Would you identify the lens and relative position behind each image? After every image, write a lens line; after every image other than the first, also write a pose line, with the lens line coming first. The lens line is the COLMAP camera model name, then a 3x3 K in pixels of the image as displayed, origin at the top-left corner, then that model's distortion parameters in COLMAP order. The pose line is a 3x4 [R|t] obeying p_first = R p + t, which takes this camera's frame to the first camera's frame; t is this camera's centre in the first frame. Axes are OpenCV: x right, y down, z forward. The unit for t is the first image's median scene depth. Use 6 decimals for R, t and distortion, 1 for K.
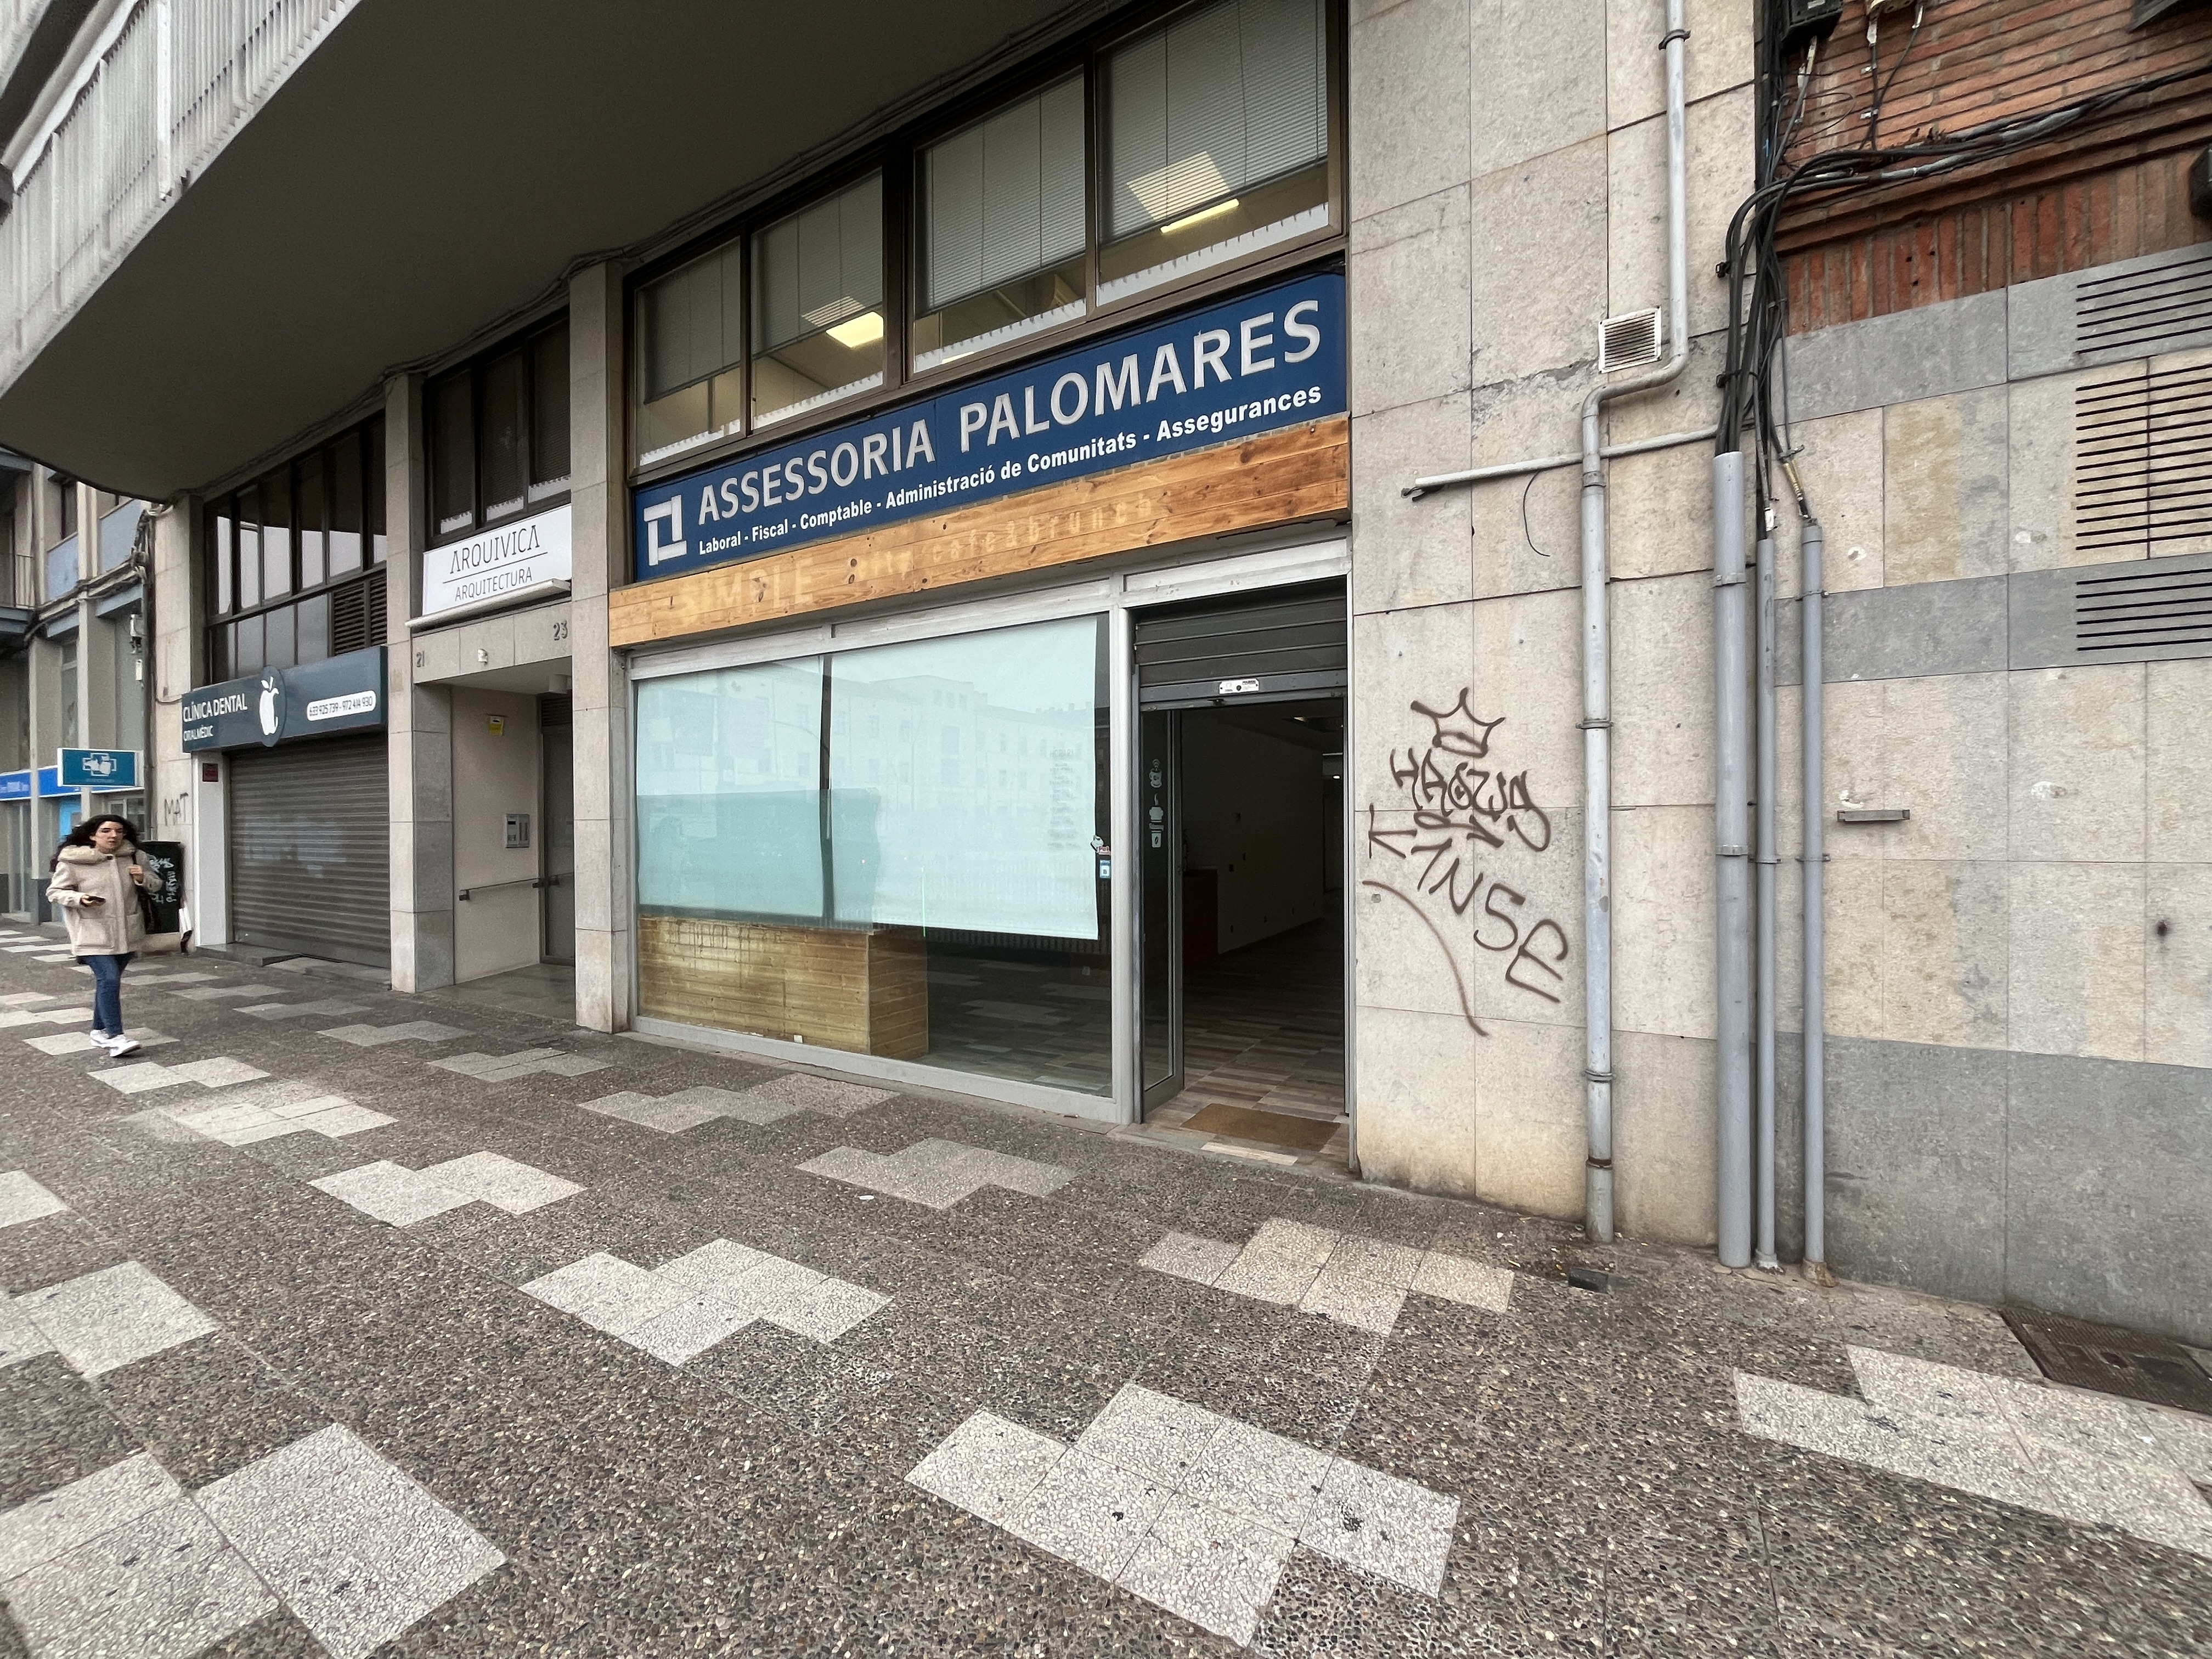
lens RADIAL K [[892.0, 0, 1100.7], [0, 892.0, 832.4], [0, 0, 1]] dist [-0.002350, -0.000467]
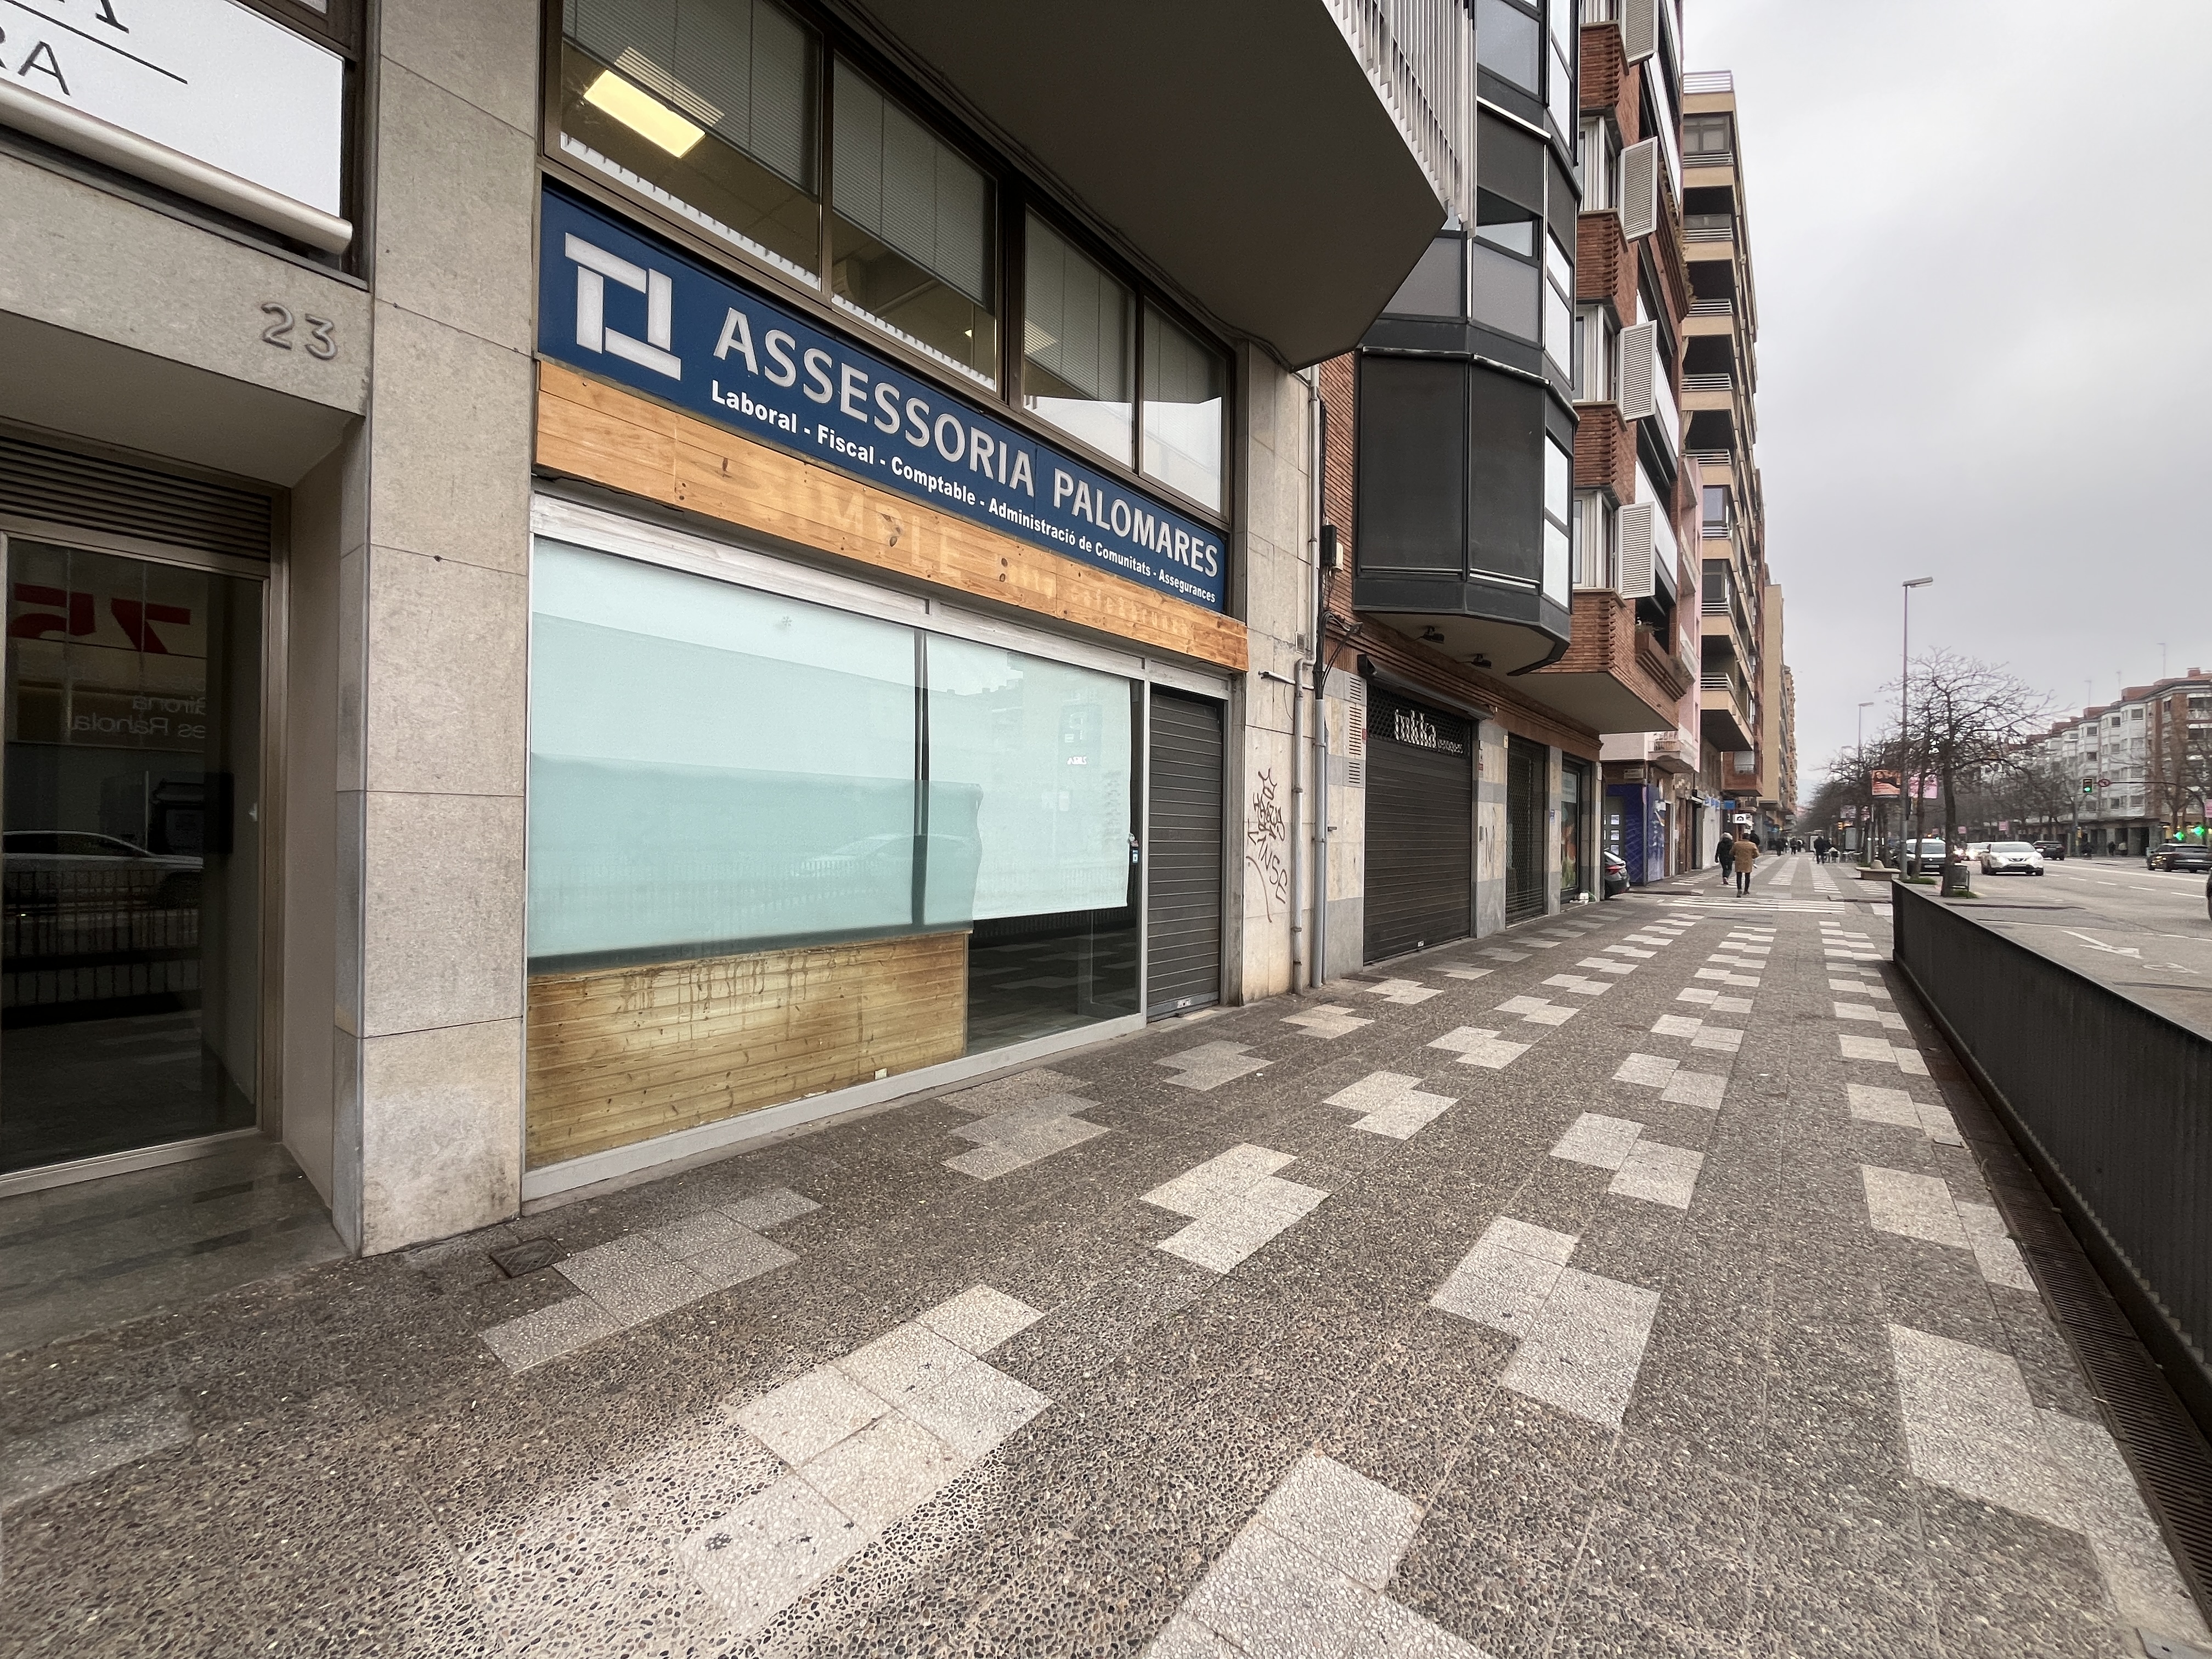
lens RADIAL K [[892.0, 0, 1100.8], [0, 892.0, 833.9], [0, 0, 1]] dist [-0.002350, -0.000467]
pose [[0.136305, 0.006242, 0.990647, -1.405937], [-0.001384, 0.999980, -0.006110, 0.013007], [-0.990666, -0.000539, 0.136311, 0.838408]]
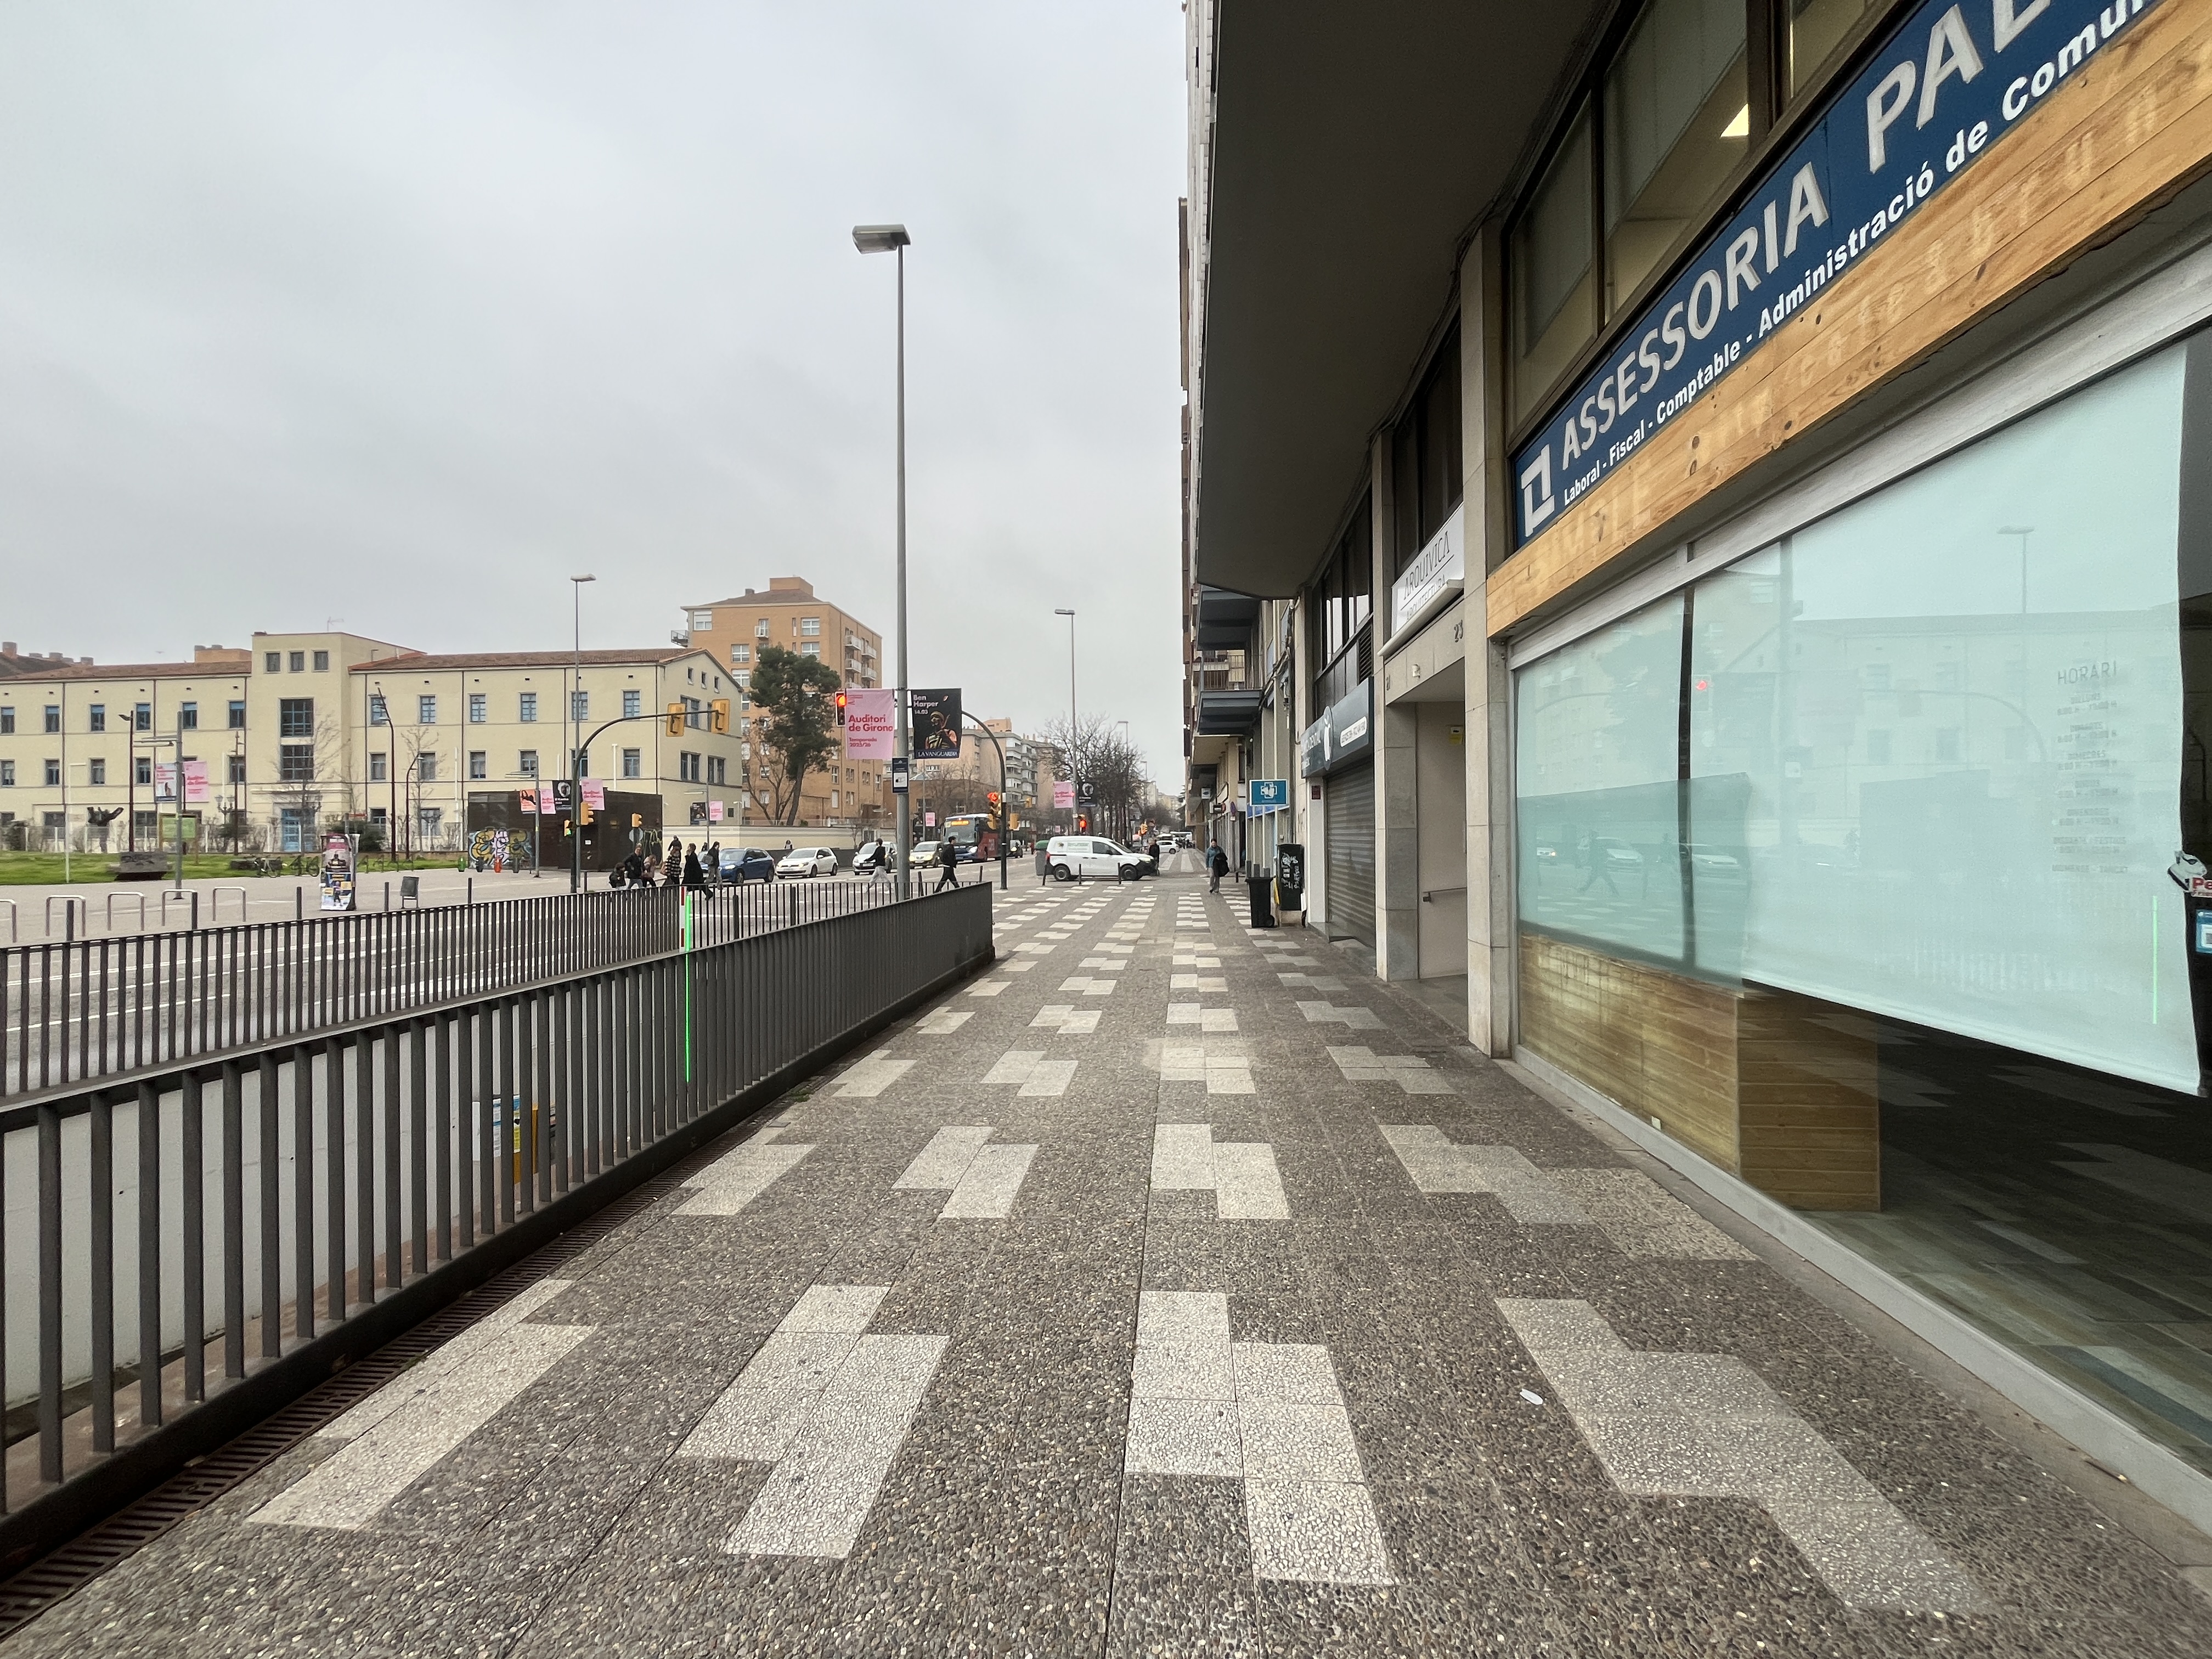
lens RADIAL K [[892.0, 0, 1102.7], [0, 892.0, 831.0], [0, 0, 1]] dist [-0.002350, -0.000467]
pose [[0.427687, -0.003523, -0.903920, 0.155887], [-0.003314, 0.999980, -0.005465, -0.002583], [0.903921, 0.005333, 0.427667, 0.340447]]
